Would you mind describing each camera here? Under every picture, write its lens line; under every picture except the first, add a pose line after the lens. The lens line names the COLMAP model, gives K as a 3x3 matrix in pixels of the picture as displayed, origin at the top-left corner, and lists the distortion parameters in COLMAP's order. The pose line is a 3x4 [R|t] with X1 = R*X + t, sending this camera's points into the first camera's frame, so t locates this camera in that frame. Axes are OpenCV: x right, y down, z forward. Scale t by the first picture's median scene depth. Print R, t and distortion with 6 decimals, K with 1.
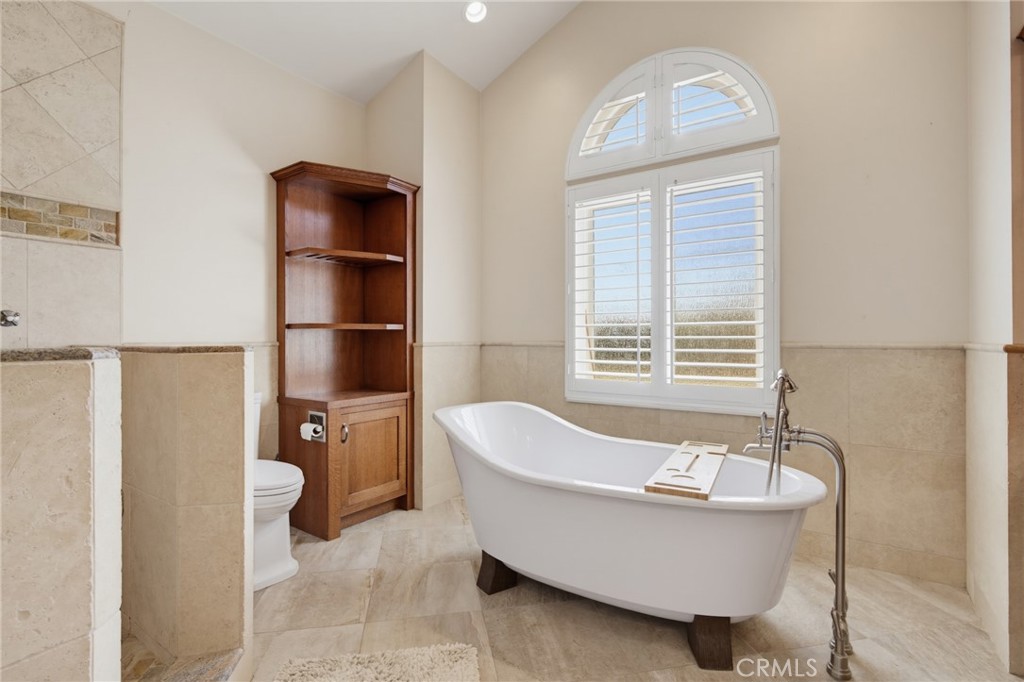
lens RADIAL K [[496.2, 0, 508.8], [0, 496.2, 343.5], [0, 0, 1]] dist [0.000198, 0.000029]
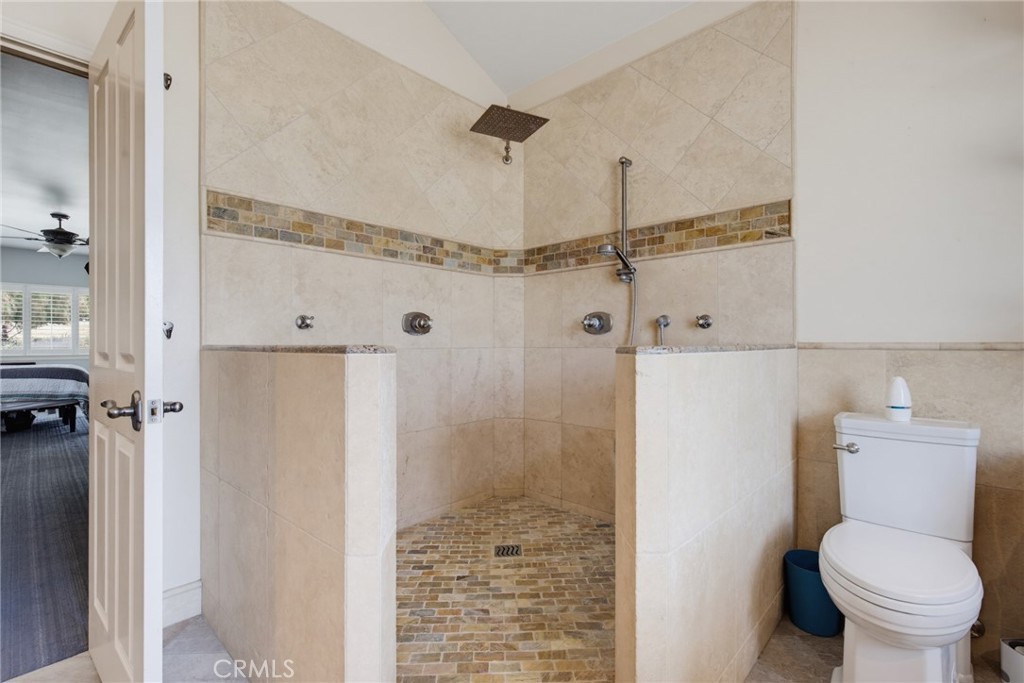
lens RADIAL K [[470.3, 0, 510.8], [0, 470.3, 343.7], [0, 0, 1]] dist [0.001184, 0.000107]
pose [[-0.146142, 0.002530, -0.989260, 0.151679], [-0.002898, 0.999991, 0.002986, -0.000270], [0.989259, 0.003303, -0.146134, 0.641412]]
